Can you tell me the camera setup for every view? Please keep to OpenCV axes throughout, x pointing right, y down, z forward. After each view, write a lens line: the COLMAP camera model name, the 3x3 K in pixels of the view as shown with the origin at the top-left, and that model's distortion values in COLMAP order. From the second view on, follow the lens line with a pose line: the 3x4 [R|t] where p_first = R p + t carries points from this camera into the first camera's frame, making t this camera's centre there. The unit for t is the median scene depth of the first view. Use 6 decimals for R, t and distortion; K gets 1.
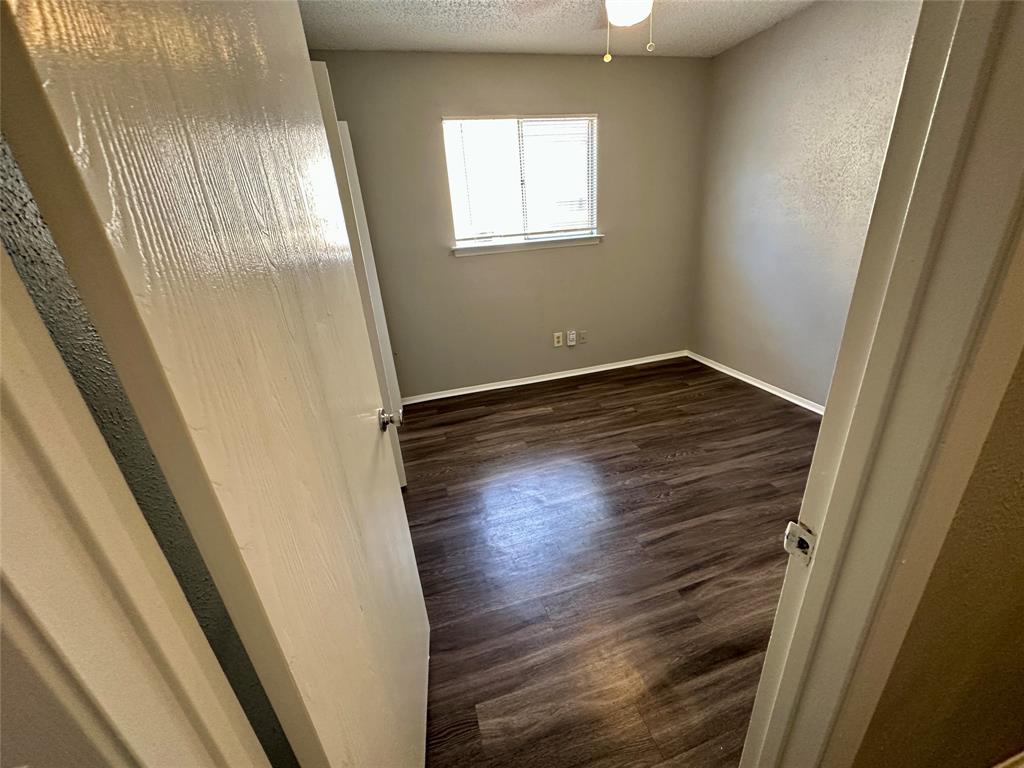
lens RADIAL K [[408.1, 0, 511.5], [0, 408.1, 383.5], [0, 0, 1]] dist [-0.003383, 0.000970]
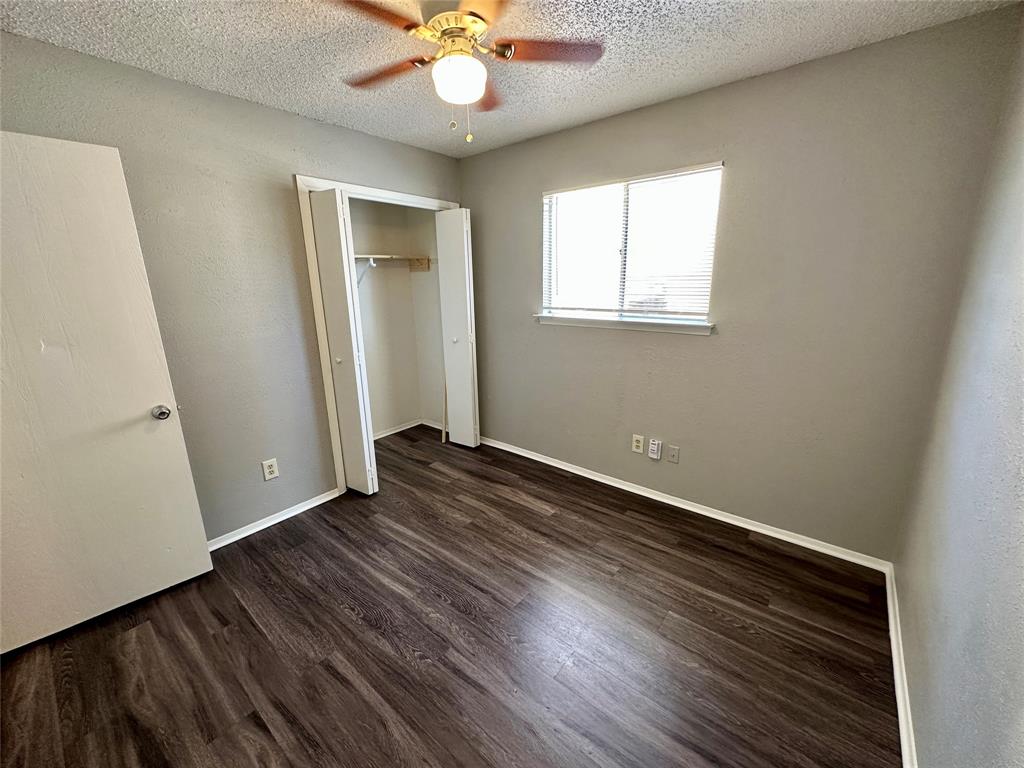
lens RADIAL K [[408.1, 0, 511.9], [0, 408.1, 382.3], [0, 0, 1]] dist [-0.003383, 0.000970]
pose [[0.570577, 0.258976, -0.779342, 0.731261], [-0.333496, 0.940275, 0.068292, -0.252776], [0.750482, 0.220941, 0.622866, 0.410751]]
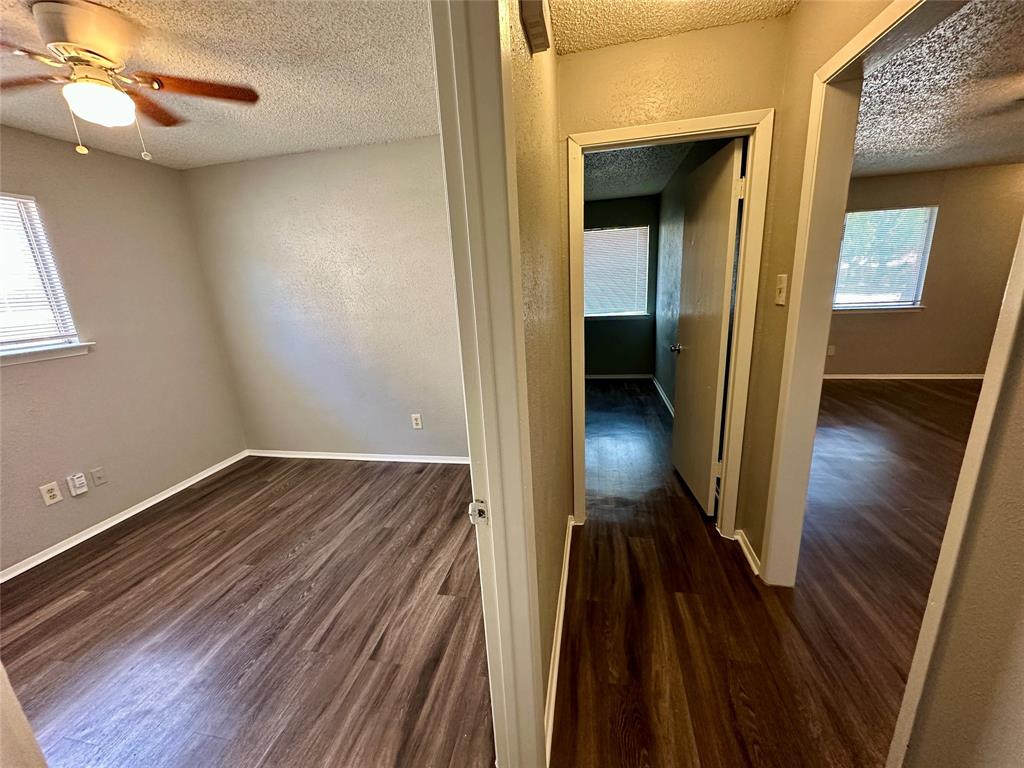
lens RADIAL K [[408.1, 0, 511.1], [0, 408.1, 384.0], [0, 0, 1]] dist [-0.003383, 0.000970]
pose [[0.462628, -0.174012, 0.869307, -0.115158], [0.356348, 0.934350, -0.002610, -0.005493], [-0.811782, 0.310984, 0.494265, -0.006969]]
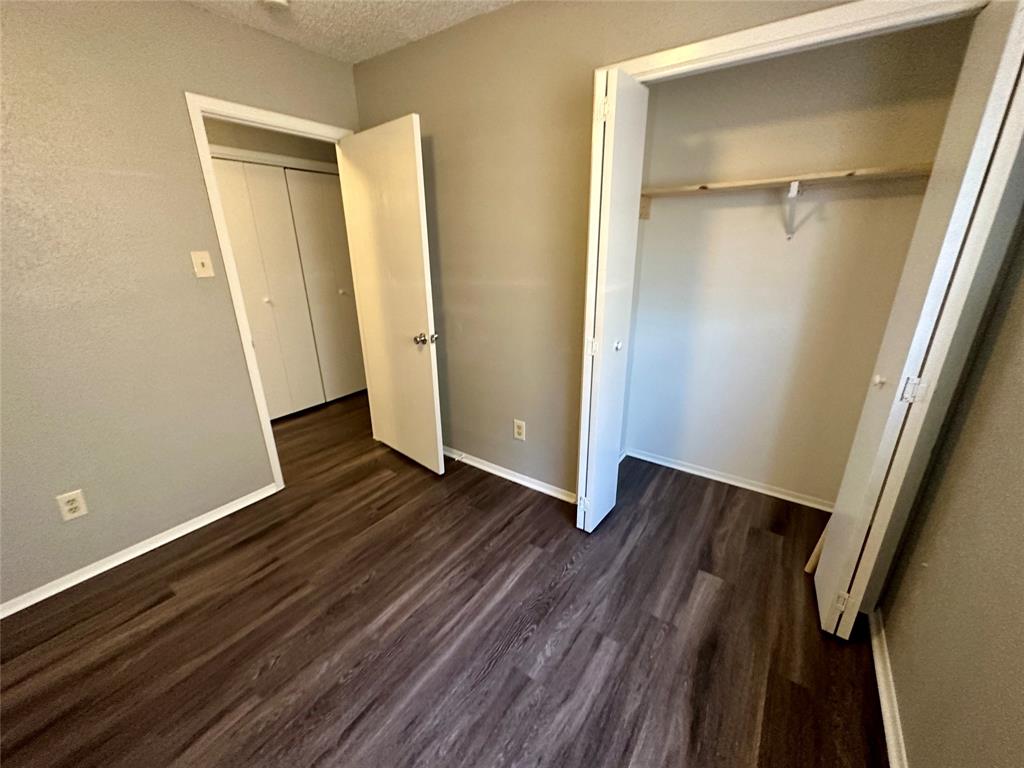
lens RADIAL K [[408.1, 0, 510.6], [0, 408.1, 383.4], [0, 0, 1]] dist [-0.003383, 0.000970]
pose [[-0.777303, 0.281731, -0.562520, 0.238803], [-0.176369, 0.760691, 0.624694, -0.458163], [0.603899, 0.584787, -0.541599, 1.036917]]
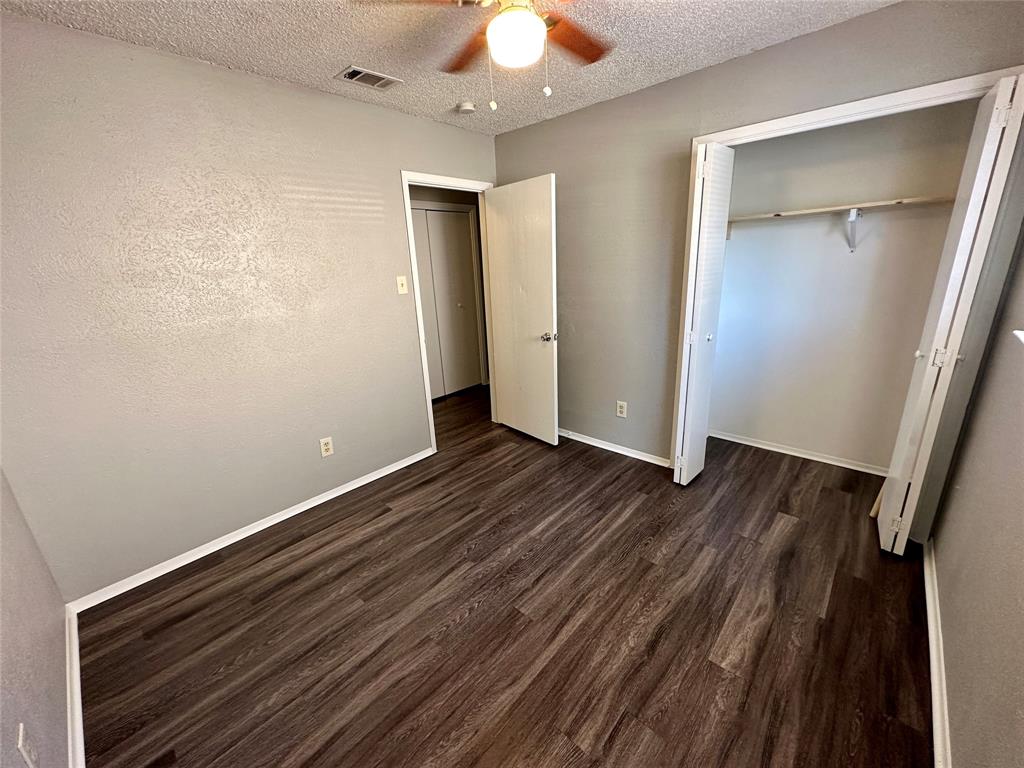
lens RADIAL K [[408.1, 0, 511.4], [0, 408.1, 383.7], [0, 0, 1]] dist [-0.003383, 0.000970]
pose [[-0.846249, 0.258090, -0.466104, 0.513668], [-0.100207, 0.782125, 0.615011, -0.541215], [0.523279, 0.567160, -0.636010, 1.140758]]
